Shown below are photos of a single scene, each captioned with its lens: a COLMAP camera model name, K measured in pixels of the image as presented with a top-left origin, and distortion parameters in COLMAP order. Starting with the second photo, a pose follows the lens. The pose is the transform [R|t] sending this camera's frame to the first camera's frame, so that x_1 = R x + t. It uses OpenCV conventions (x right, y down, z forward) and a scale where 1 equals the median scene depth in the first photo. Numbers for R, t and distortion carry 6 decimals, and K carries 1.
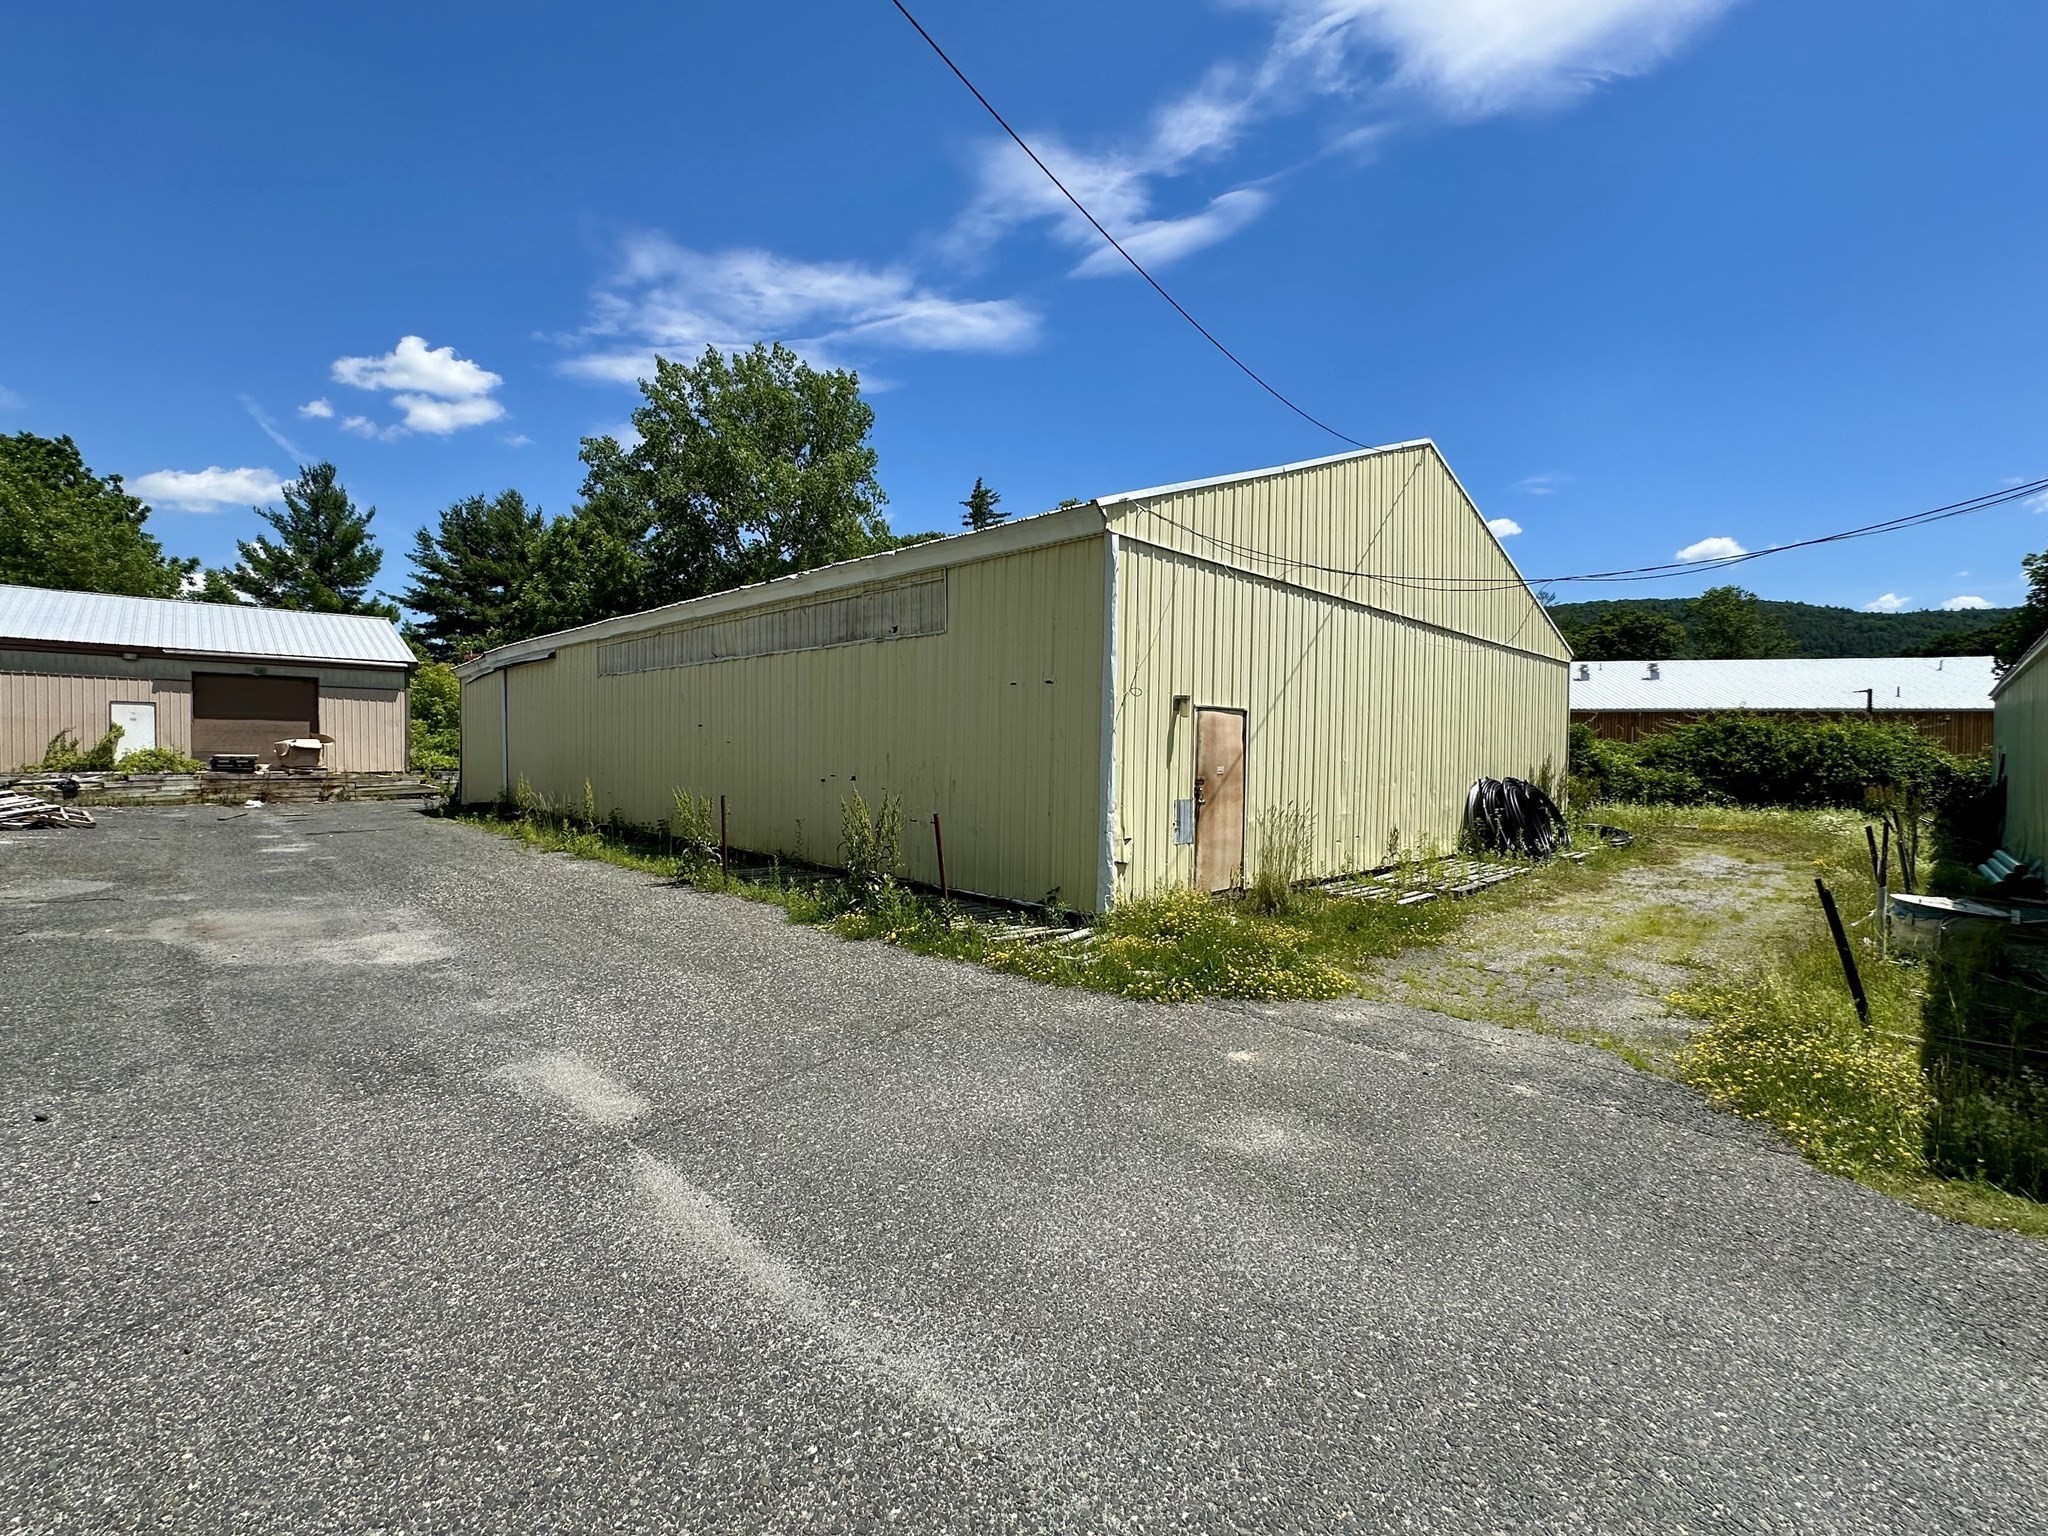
lens RADIAL K [[893.9, 0, 1032.5], [0, 893.9, 752.0], [0, 0, 1]] dist [0.001683, -0.000777]
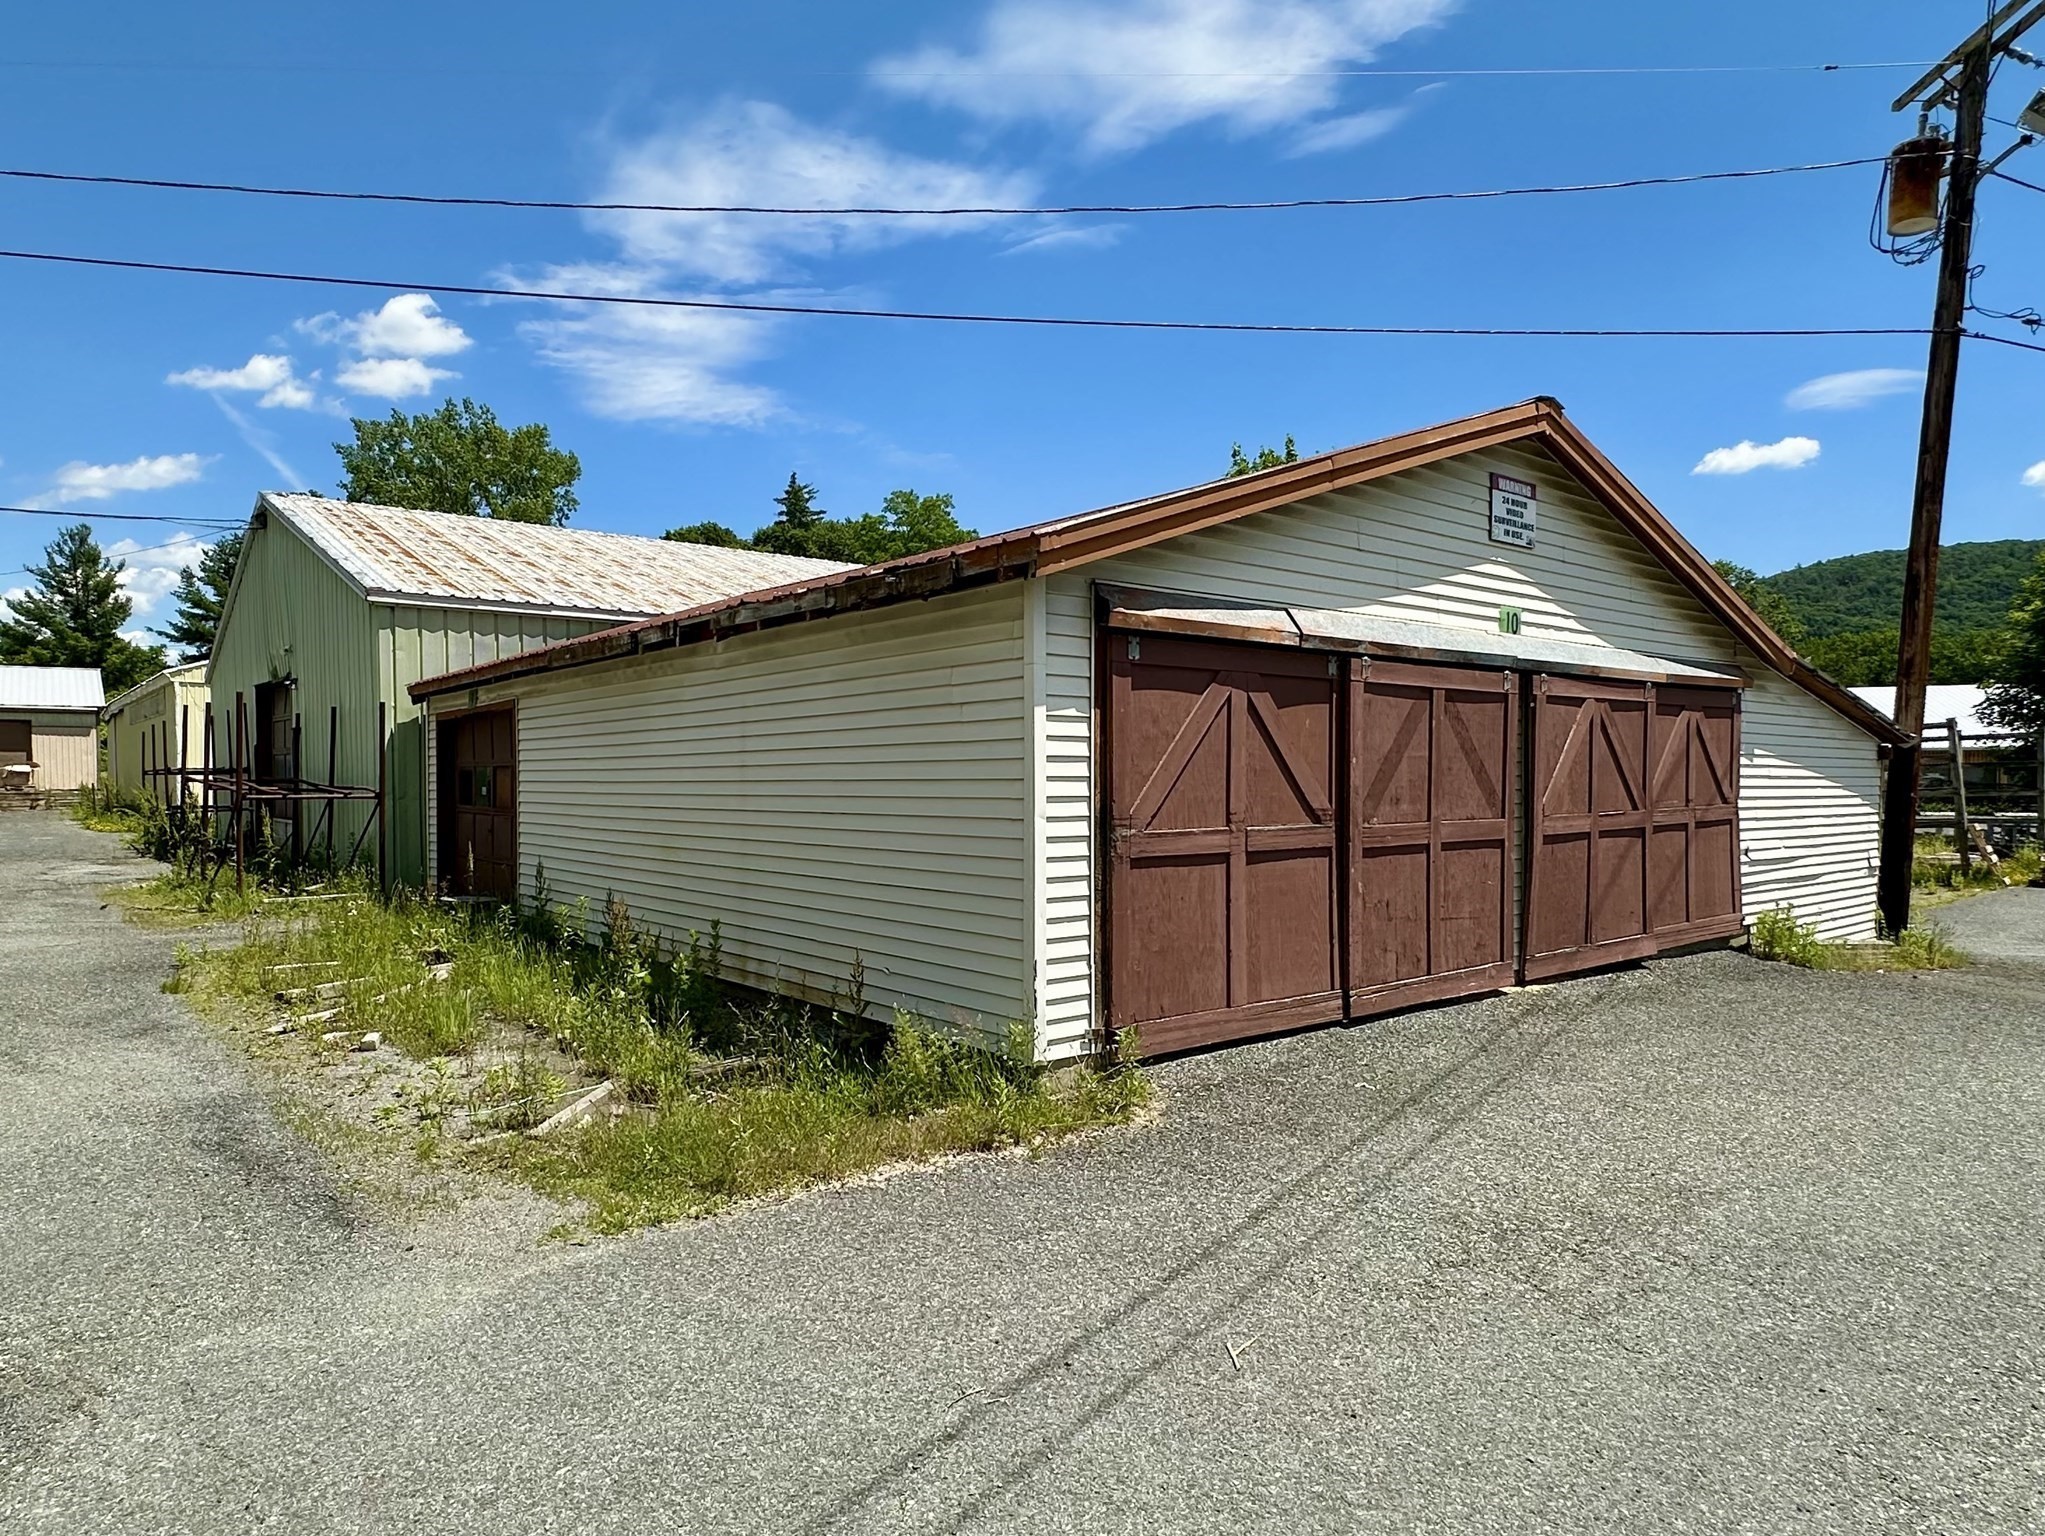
lens RADIAL K [[1246.5, 0, 1034.7], [0, 1246.5, 778.2], [0, 0, 1]] dist [-0.003906, -0.002334]
pose [[0.995928, -0.013527, -0.089126, 0.544422], [0.013675, 0.999906, 0.001040, 0.014757], [0.089104, -0.002254, 0.996020, -0.457397]]
